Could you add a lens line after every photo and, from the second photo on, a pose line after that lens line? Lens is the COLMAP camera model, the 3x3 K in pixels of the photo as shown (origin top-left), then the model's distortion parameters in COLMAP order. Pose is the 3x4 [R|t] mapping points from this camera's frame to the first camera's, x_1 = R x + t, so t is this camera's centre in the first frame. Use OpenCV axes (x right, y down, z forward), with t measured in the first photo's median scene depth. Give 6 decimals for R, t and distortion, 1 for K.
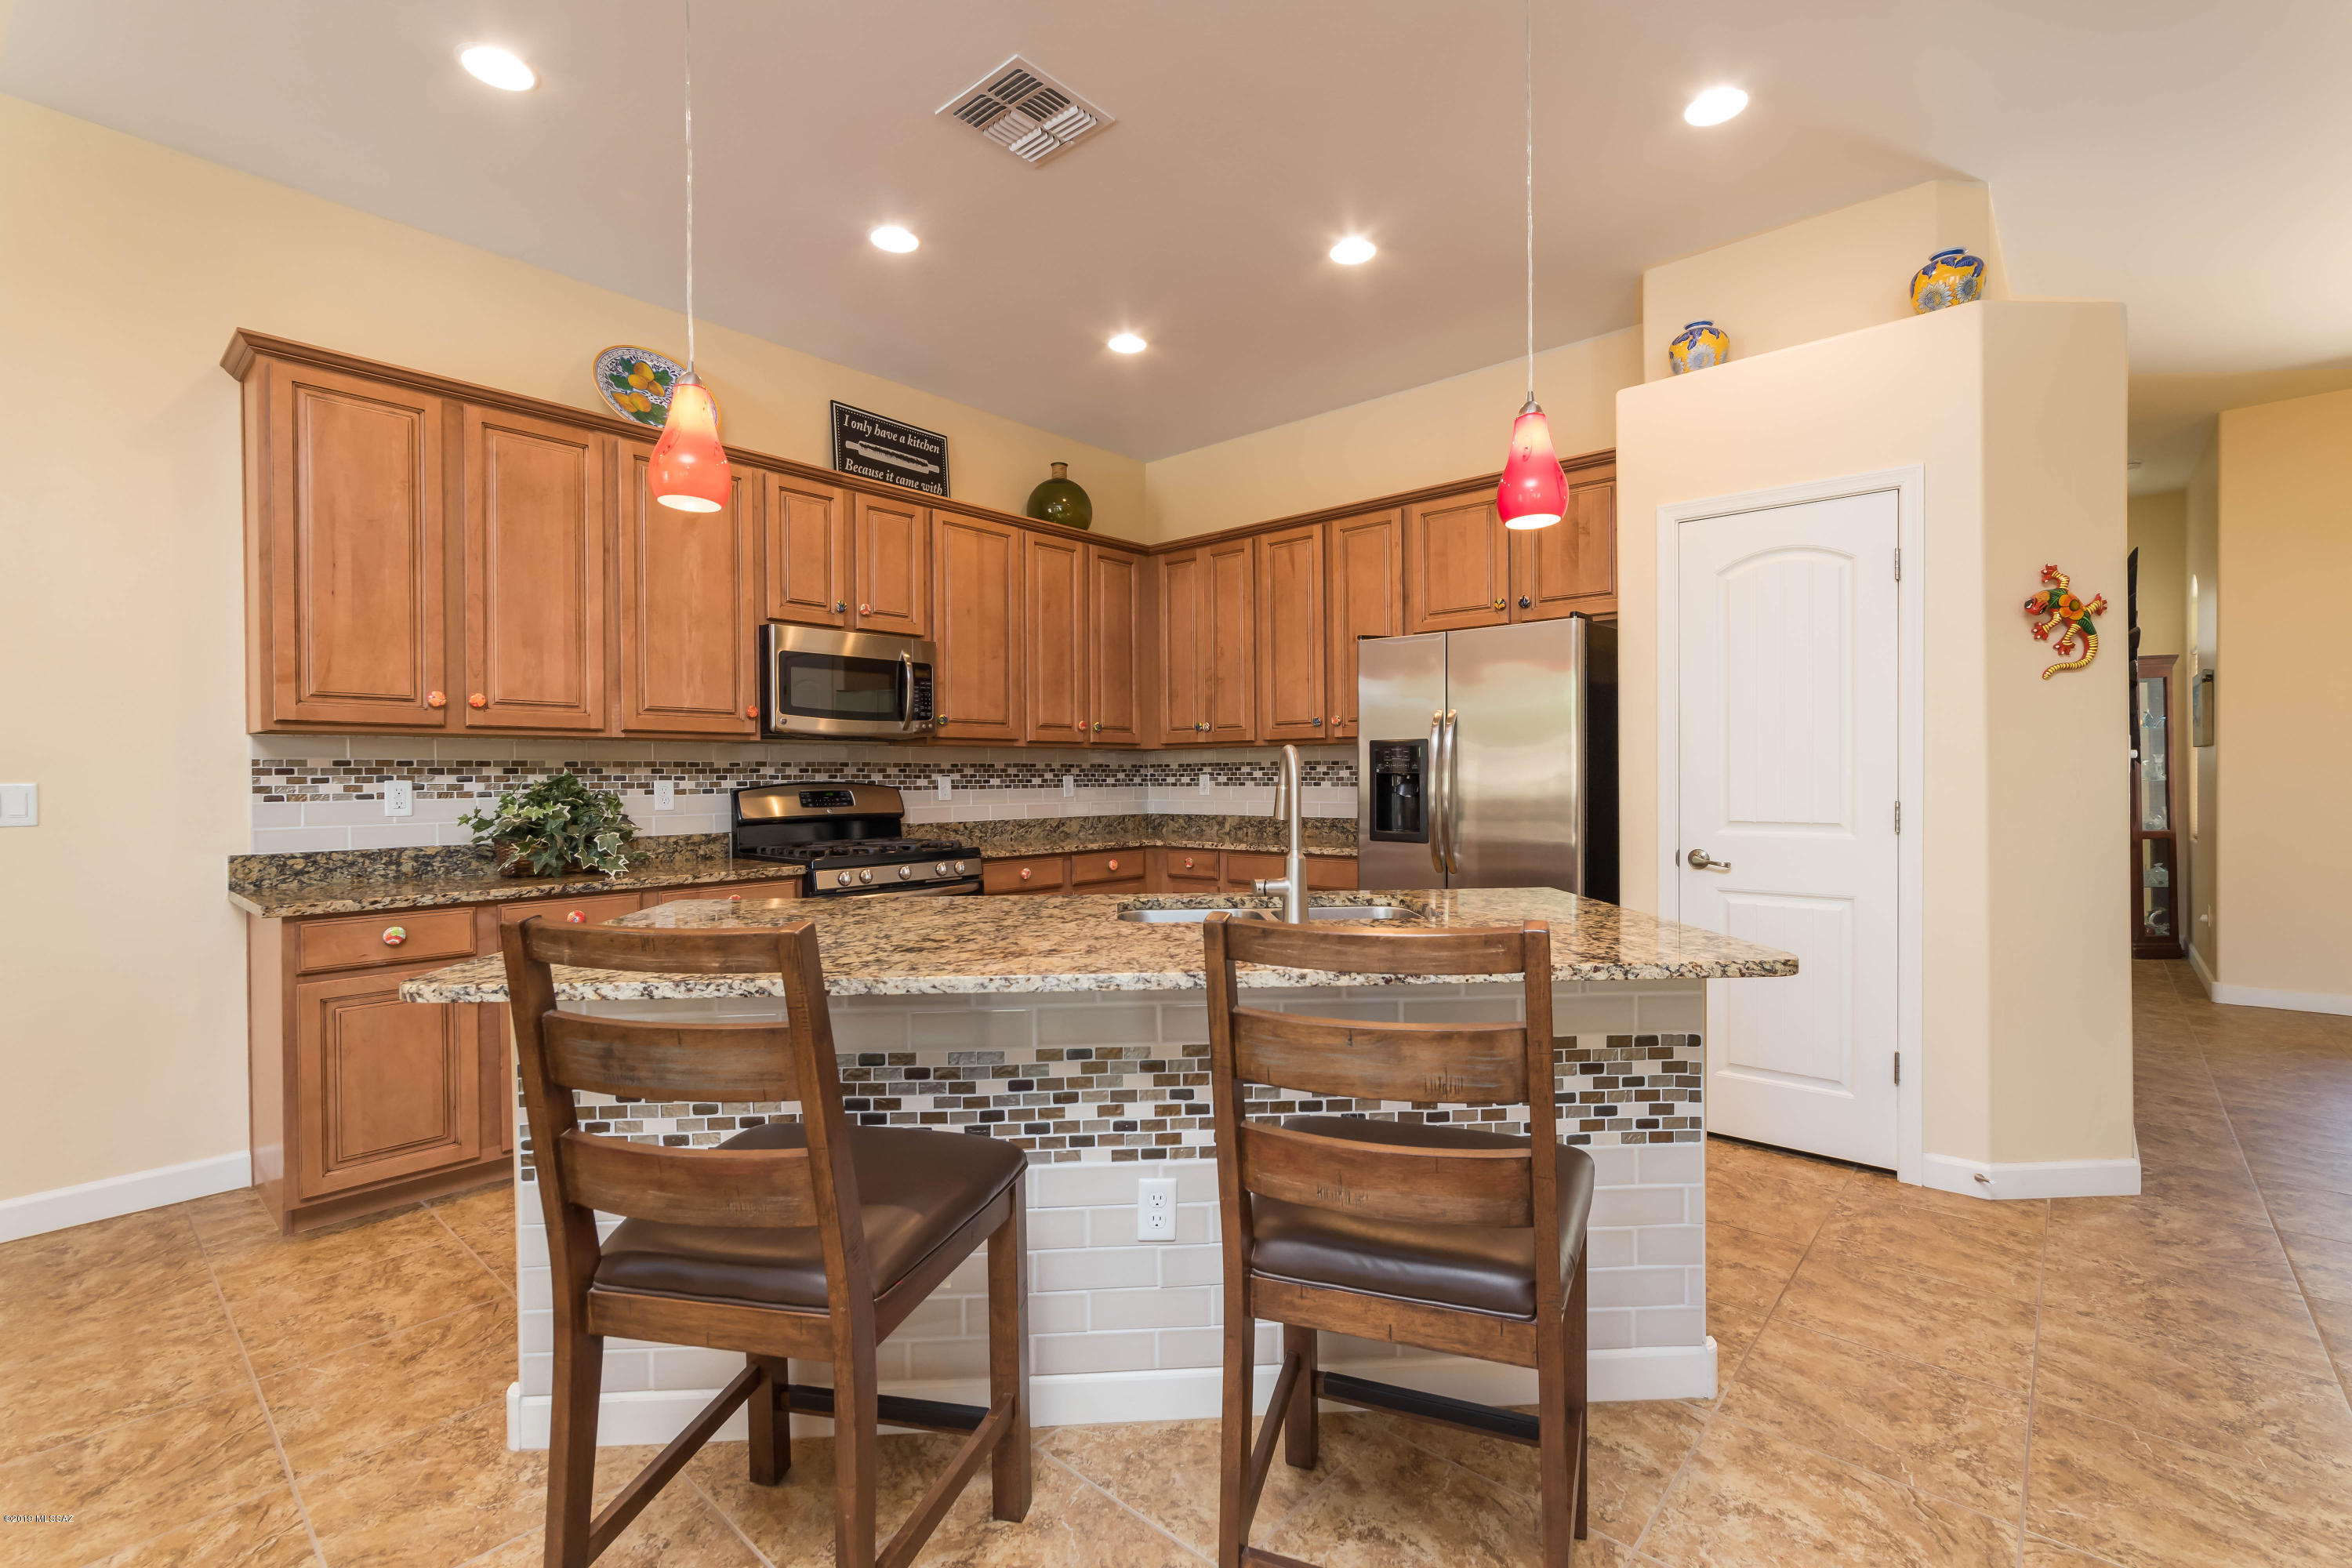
lens RADIAL K [[1017.4, 0, 1183.4], [0, 1017.4, 783.5], [0, 0, 1]] dist [-0.001359, -0.000263]
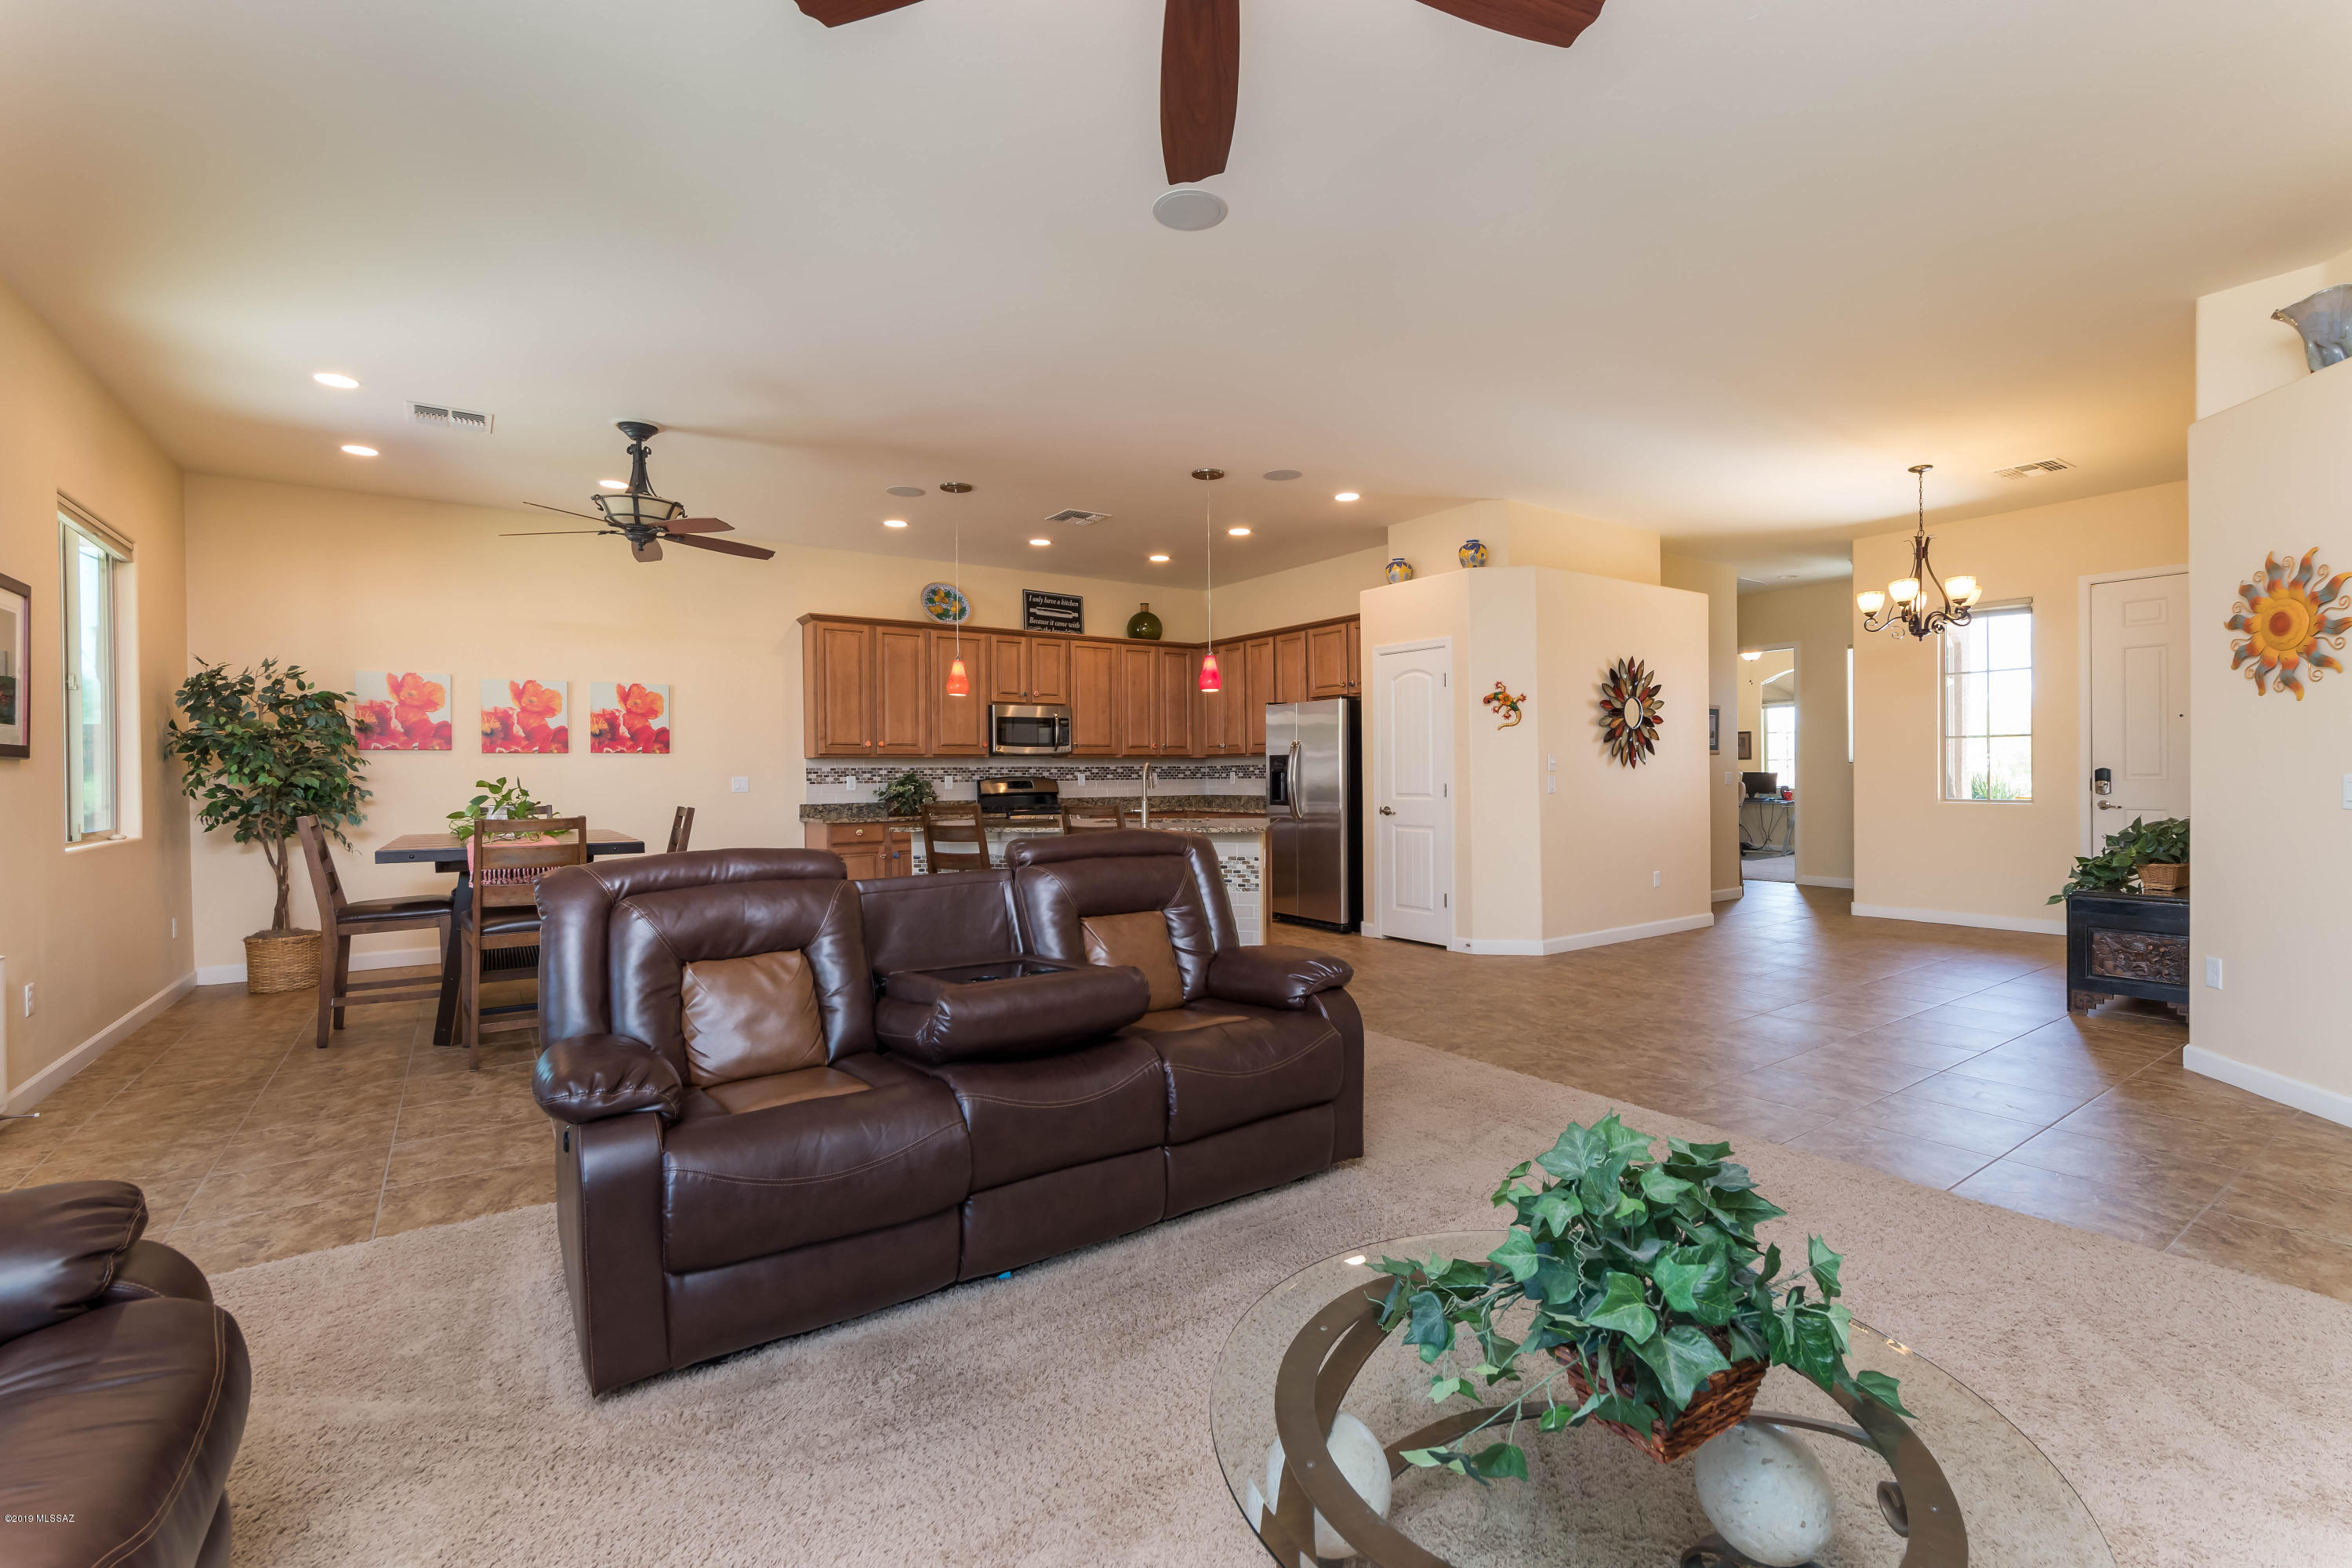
lens RADIAL K [[1025.3, 0, 1184.8], [0, 1025.3, 781.4], [0, 0, 1]] dist [0.000409, 0.000523]
pose [[0.971254, -0.001351, -0.238040, 0.500456], [0.001520, 0.999999, 0.000529, 0.008199], [0.238039, -0.000876, 0.971255, -1.006779]]
